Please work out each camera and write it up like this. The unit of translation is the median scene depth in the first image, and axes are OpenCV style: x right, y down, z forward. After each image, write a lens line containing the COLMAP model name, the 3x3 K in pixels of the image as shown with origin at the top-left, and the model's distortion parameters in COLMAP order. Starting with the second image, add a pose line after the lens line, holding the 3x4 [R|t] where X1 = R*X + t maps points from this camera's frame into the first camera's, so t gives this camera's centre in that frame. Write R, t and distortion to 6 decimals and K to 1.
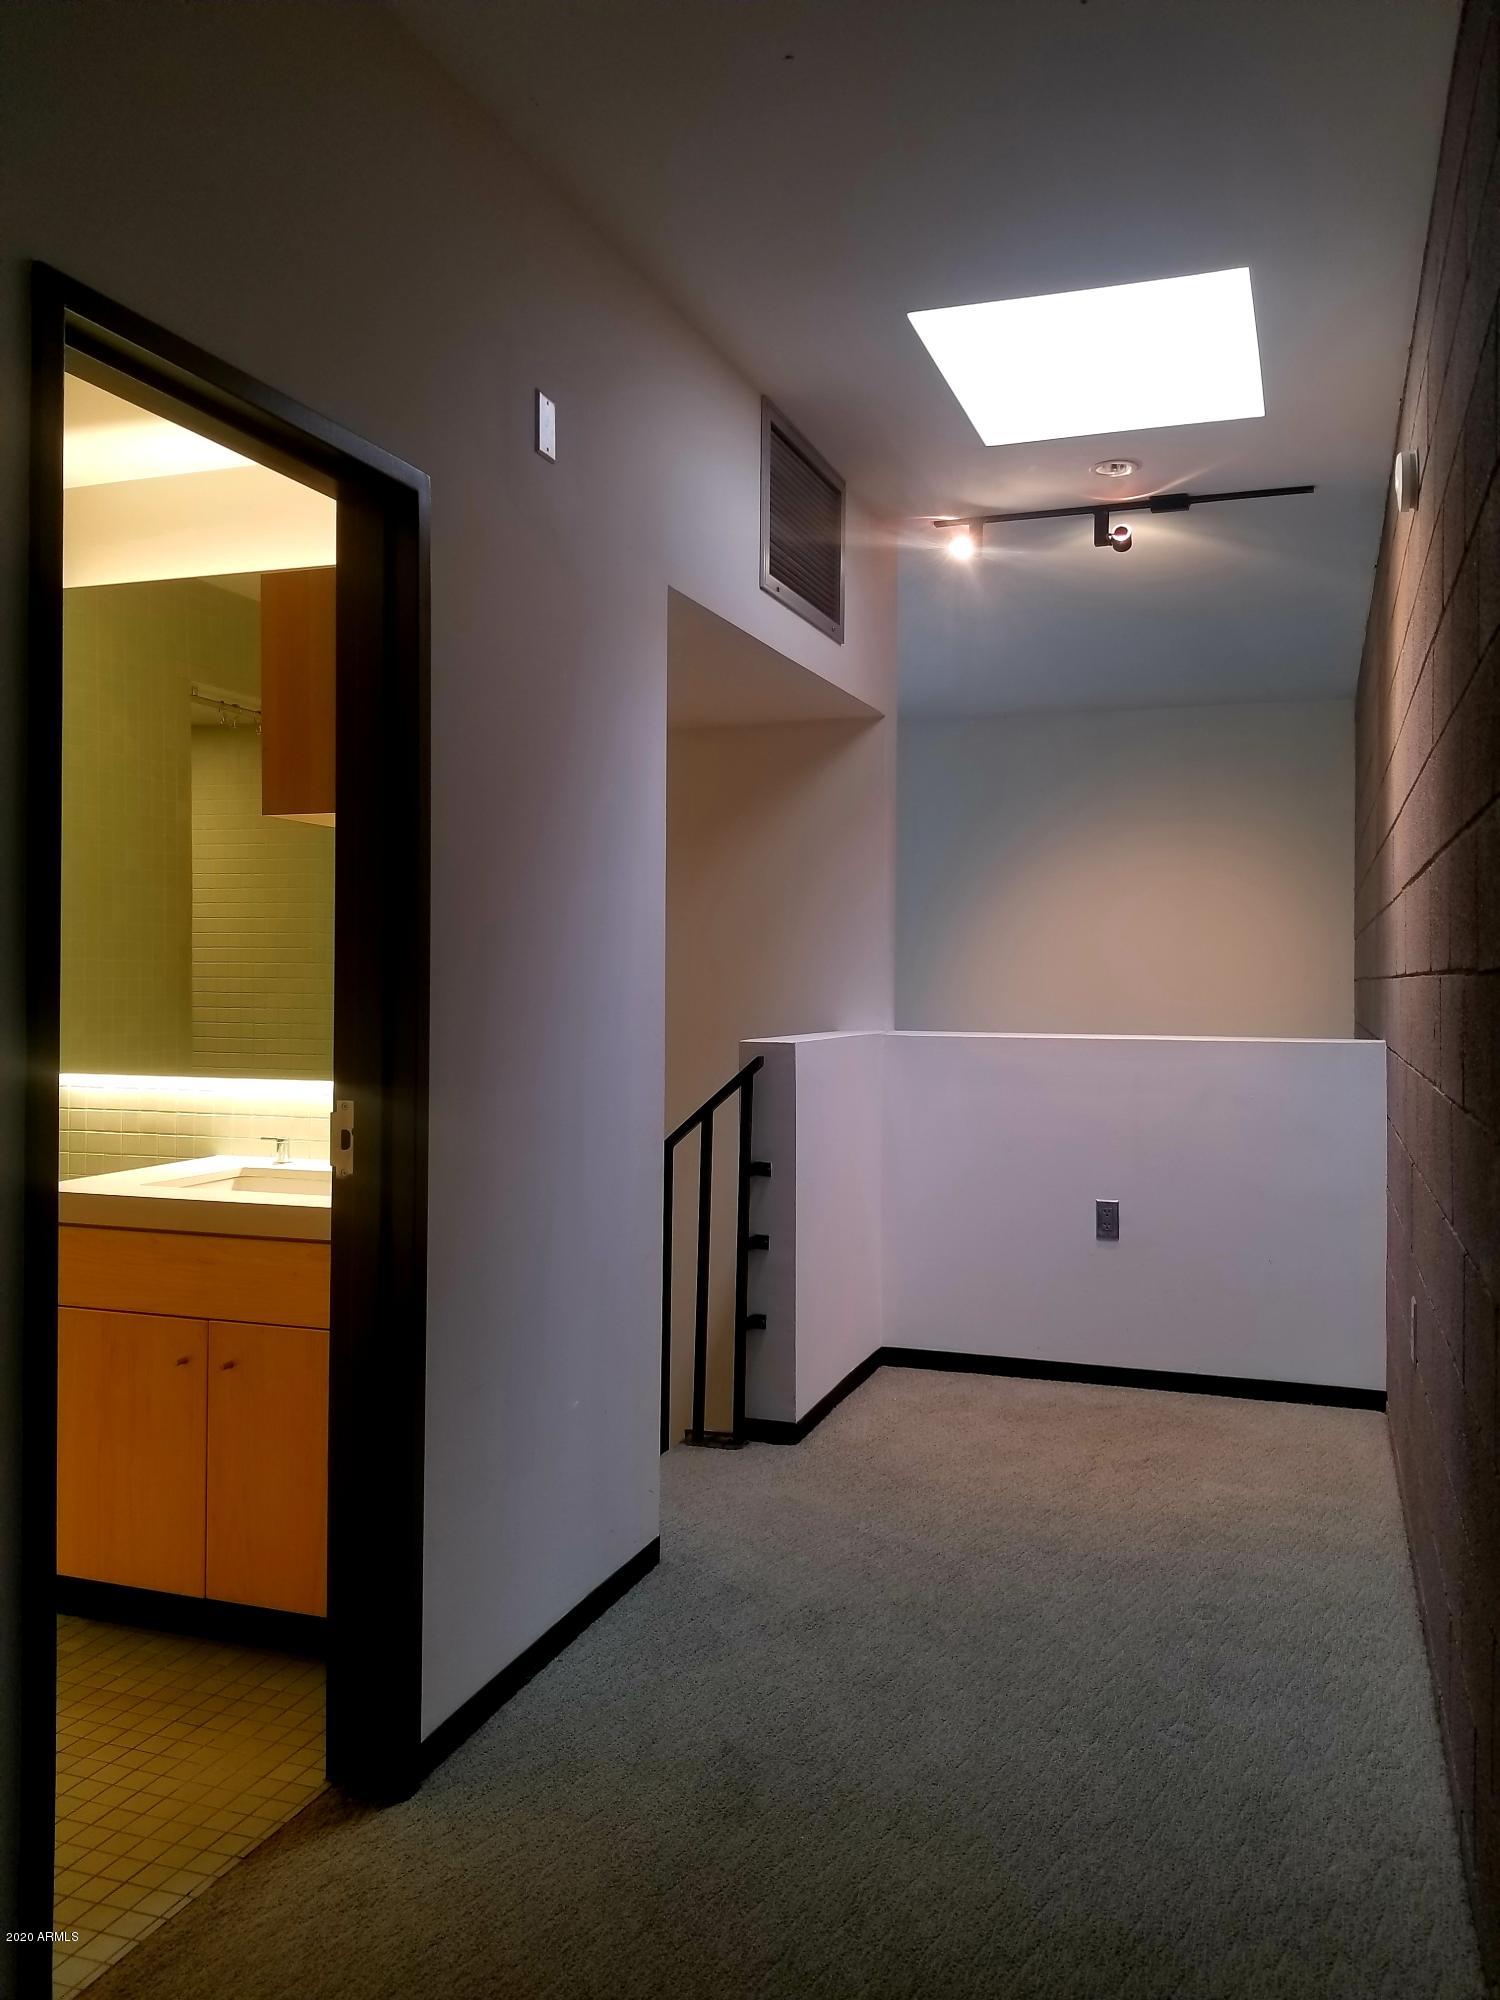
lens RADIAL K [[1589.3, 0, 747.8], [0, 1589.3, 989.8], [0, 0, 1]] dist [0.026361, -0.021211]
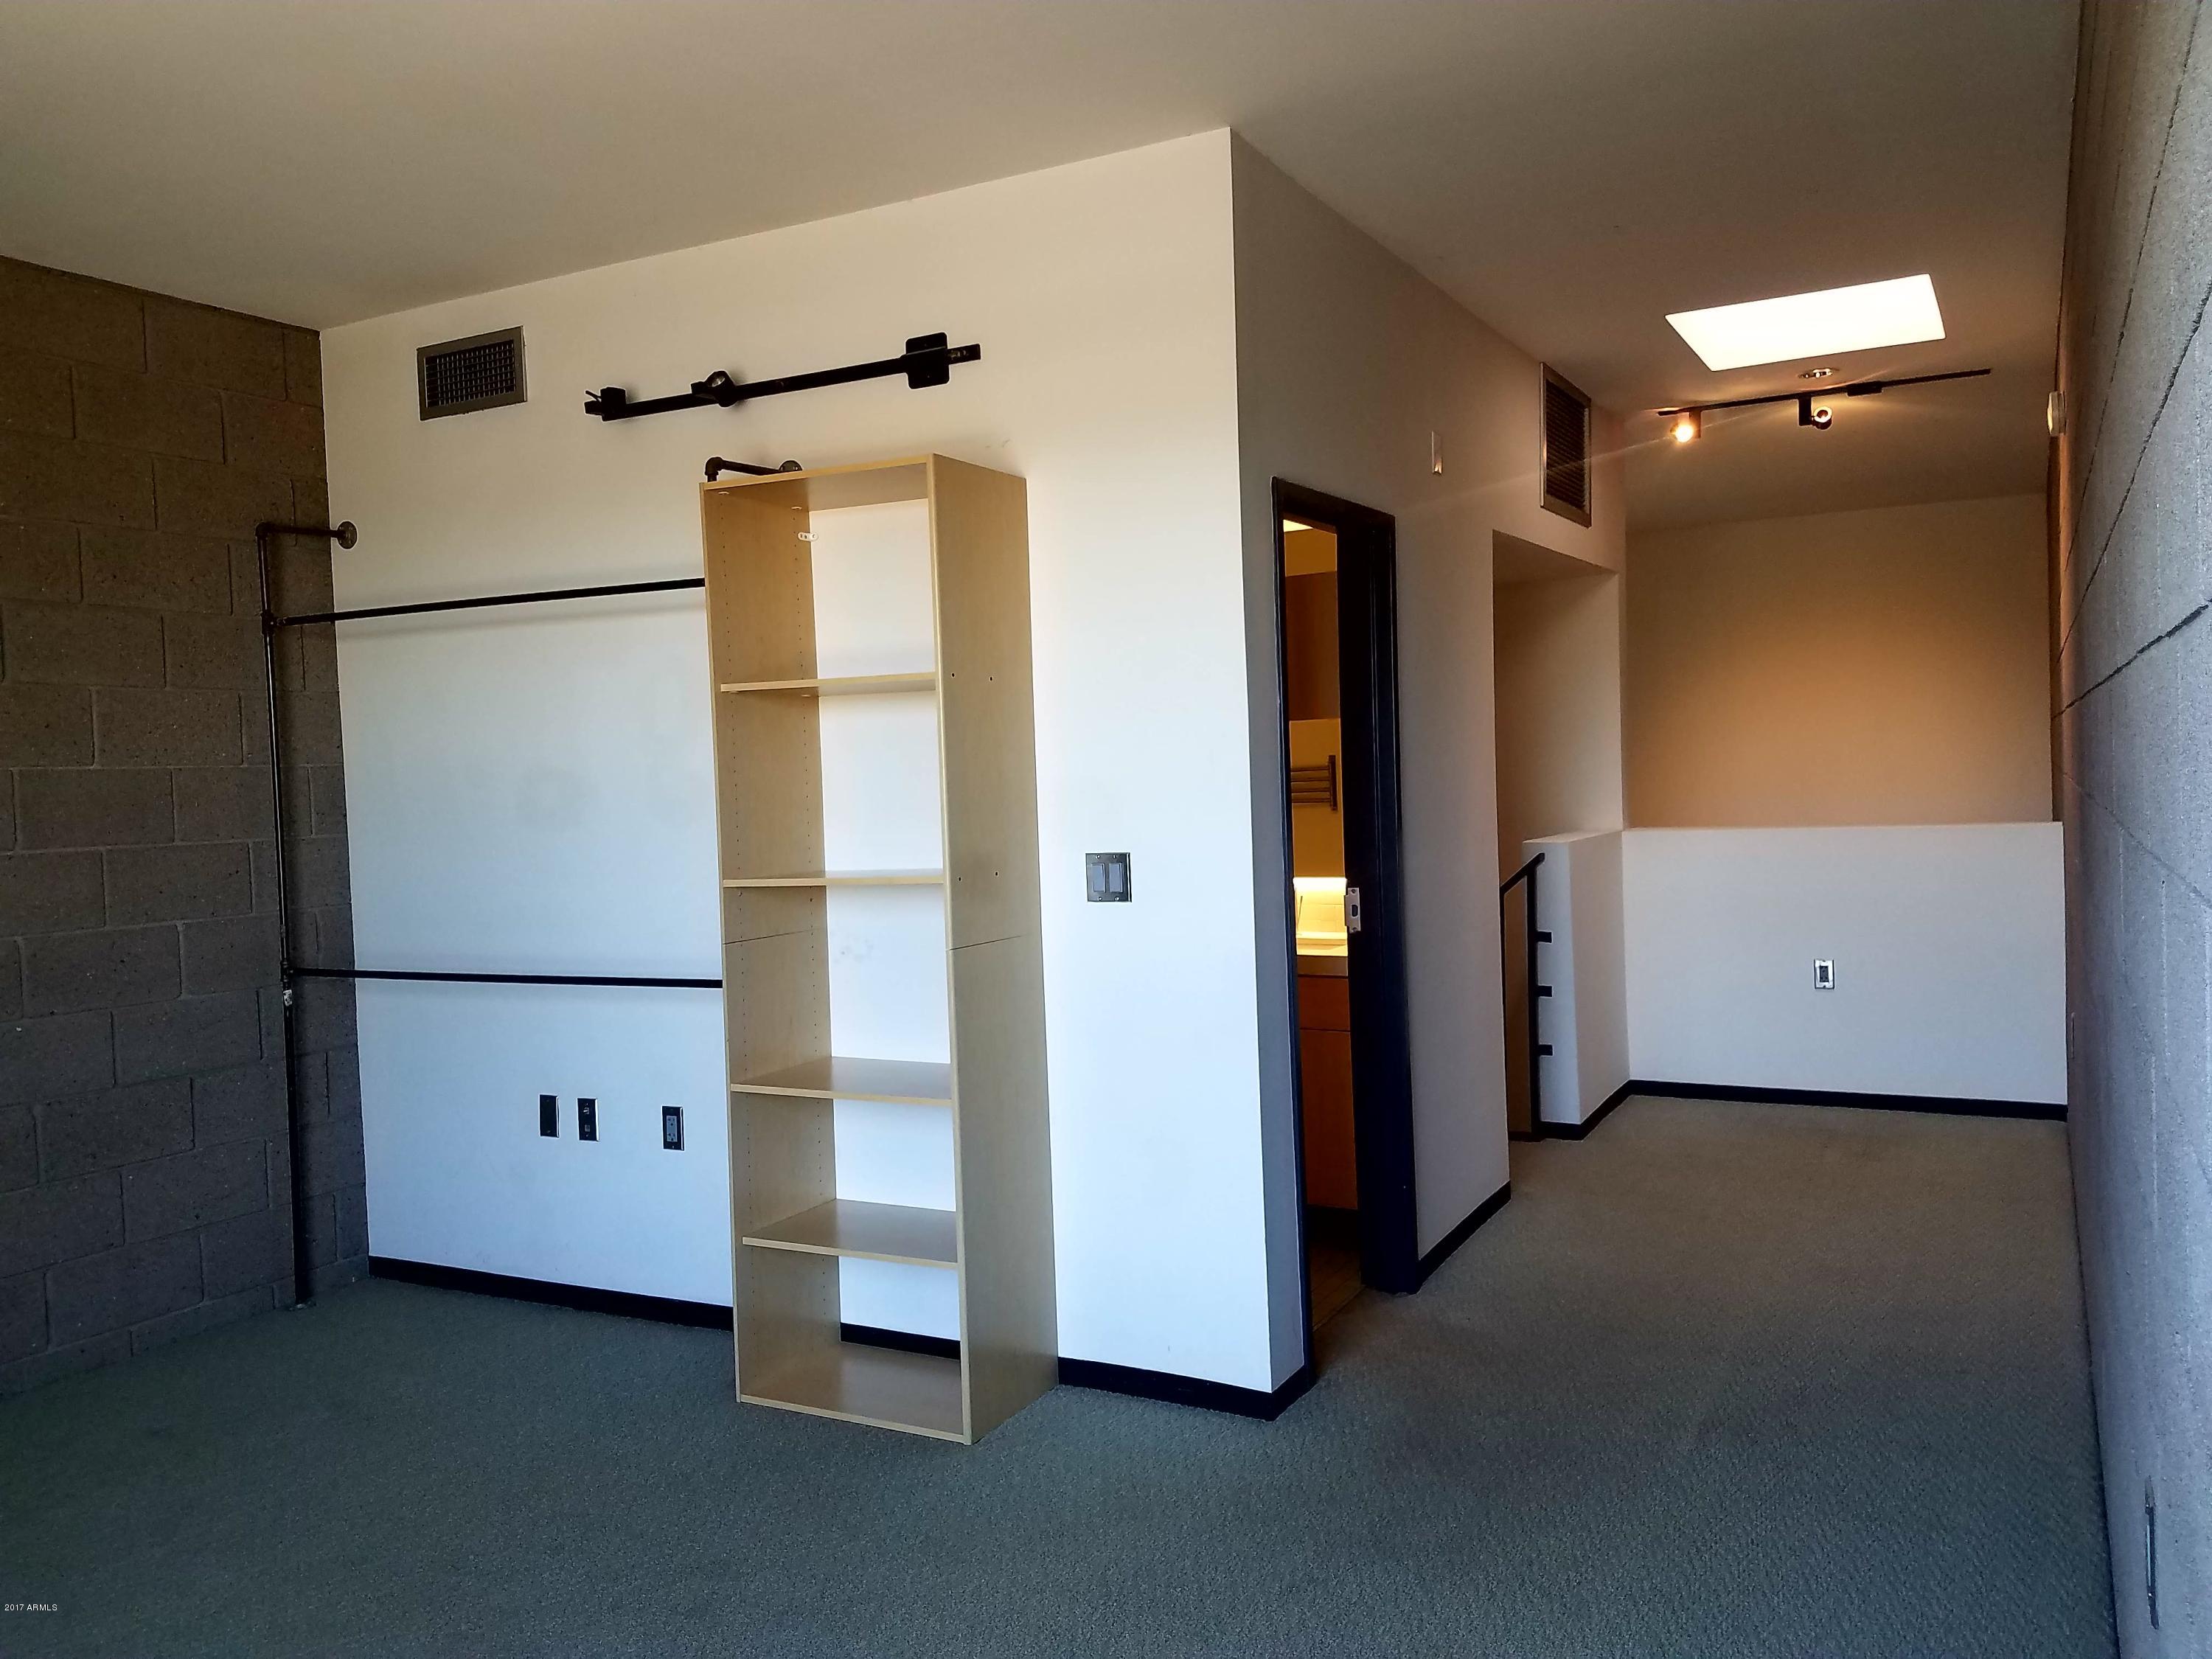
lens RADIAL K [[1740.5, 0, 1109.6], [0, 1740.5, 839.5], [0, 0, 1]] dist [0.163298, -0.210241]
pose [[0.989498, -0.032547, -0.140837, -0.147349], [0.037561, 0.998746, 0.033091, -0.032352], [0.139583, -0.038034, 0.989480, -0.524454]]
